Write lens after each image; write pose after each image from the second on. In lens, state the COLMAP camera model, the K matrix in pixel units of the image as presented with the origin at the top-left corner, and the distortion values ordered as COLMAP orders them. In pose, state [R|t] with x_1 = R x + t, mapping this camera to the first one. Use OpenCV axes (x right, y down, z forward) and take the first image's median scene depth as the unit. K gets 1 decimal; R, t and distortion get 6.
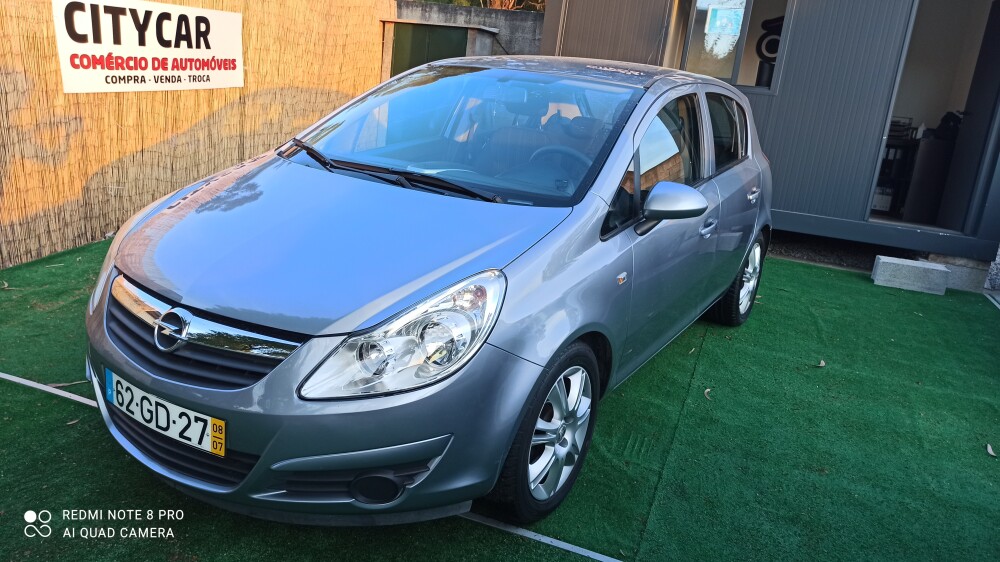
lens RADIAL K [[711.5, 0, 500.0], [0, 711.5, 281.0], [0, 0, 1]] dist [0.071428, -0.000386]
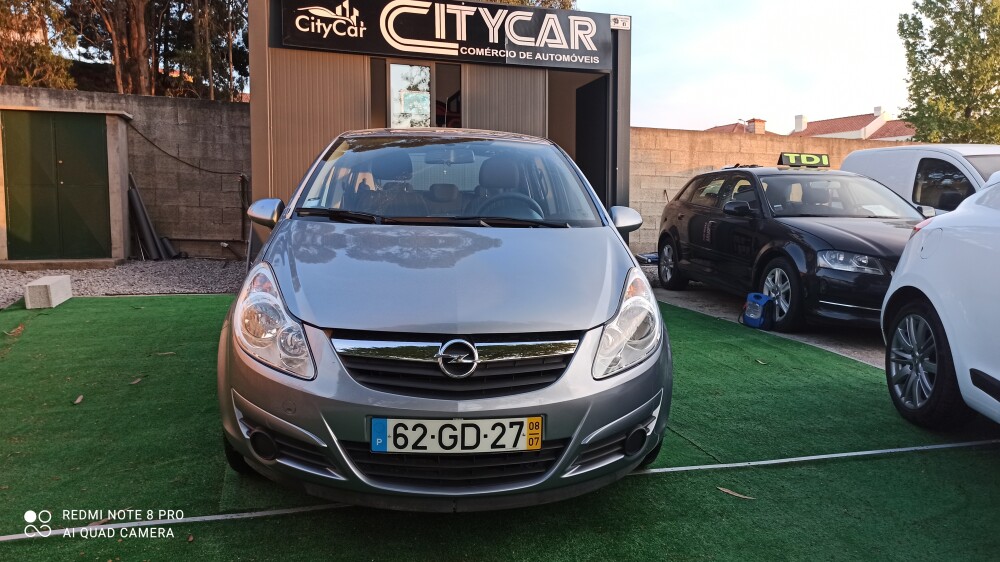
lens RADIAL K [[740.4, 0, 500.0], [0, 740.4, 281.0], [0, 0, 1]] dist [-0.000648, -0.003198]
pose [[0.798746, -0.151237, 0.582350, -1.064038], [0.219388, 0.974464, -0.047841, 0.021470], [-0.560244, 0.165974, 0.811529, 0.021940]]
